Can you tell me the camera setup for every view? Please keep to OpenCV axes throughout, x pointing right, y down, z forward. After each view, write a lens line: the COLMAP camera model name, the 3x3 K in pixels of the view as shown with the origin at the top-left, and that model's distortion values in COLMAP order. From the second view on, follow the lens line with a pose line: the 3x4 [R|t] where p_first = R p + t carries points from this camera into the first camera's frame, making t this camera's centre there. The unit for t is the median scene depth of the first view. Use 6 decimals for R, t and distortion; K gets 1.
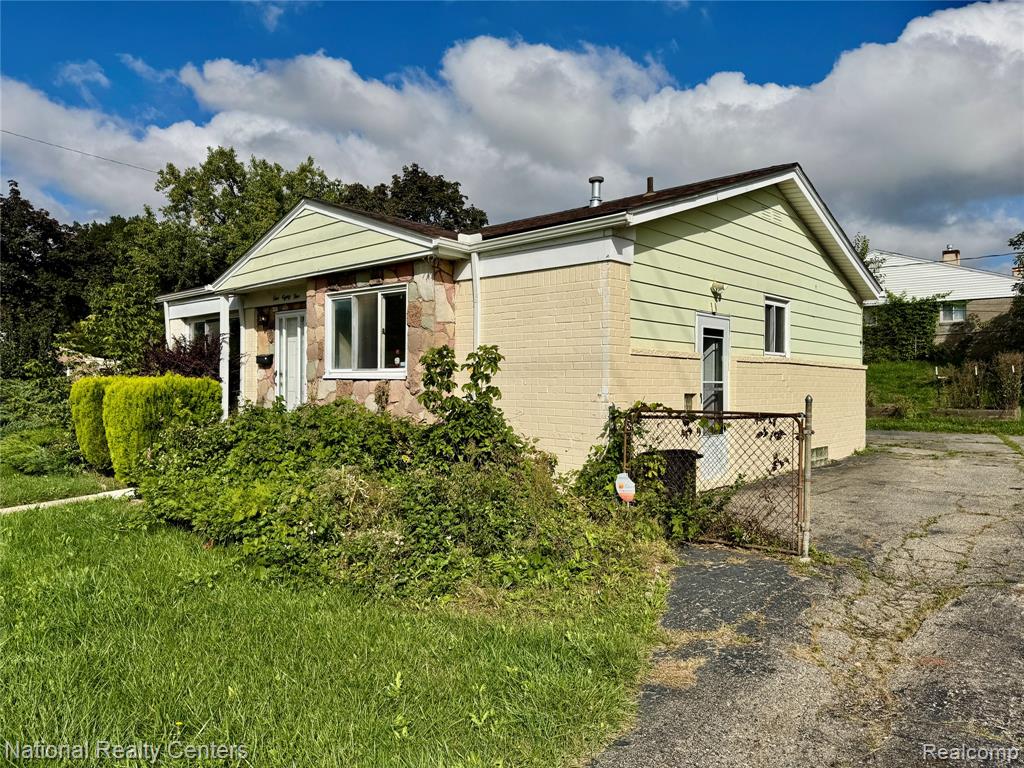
lens RADIAL K [[728.7, 0, 515.1], [0, 728.7, 386.3], [0, 0, 1]] dist [0.039720, -0.001318]
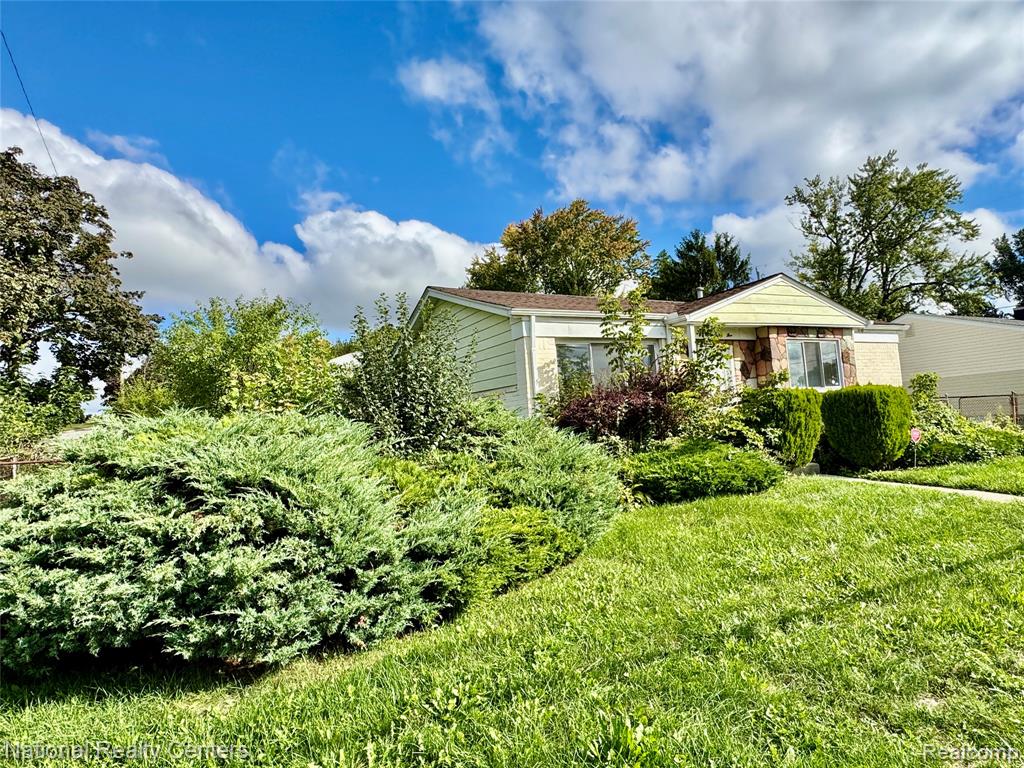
lens RADIAL K [[600.0, 0, 512.3], [0, 600.0, 375.0], [0, 0, 1]] dist [0.002906, 0.000553]
pose [[0.342388, 0.062365, 0.937486, -1.656927], [0.072349, 0.993082, -0.092486, 0.024454], [-0.936769, 0.099492, 0.335508, 1.152074]]
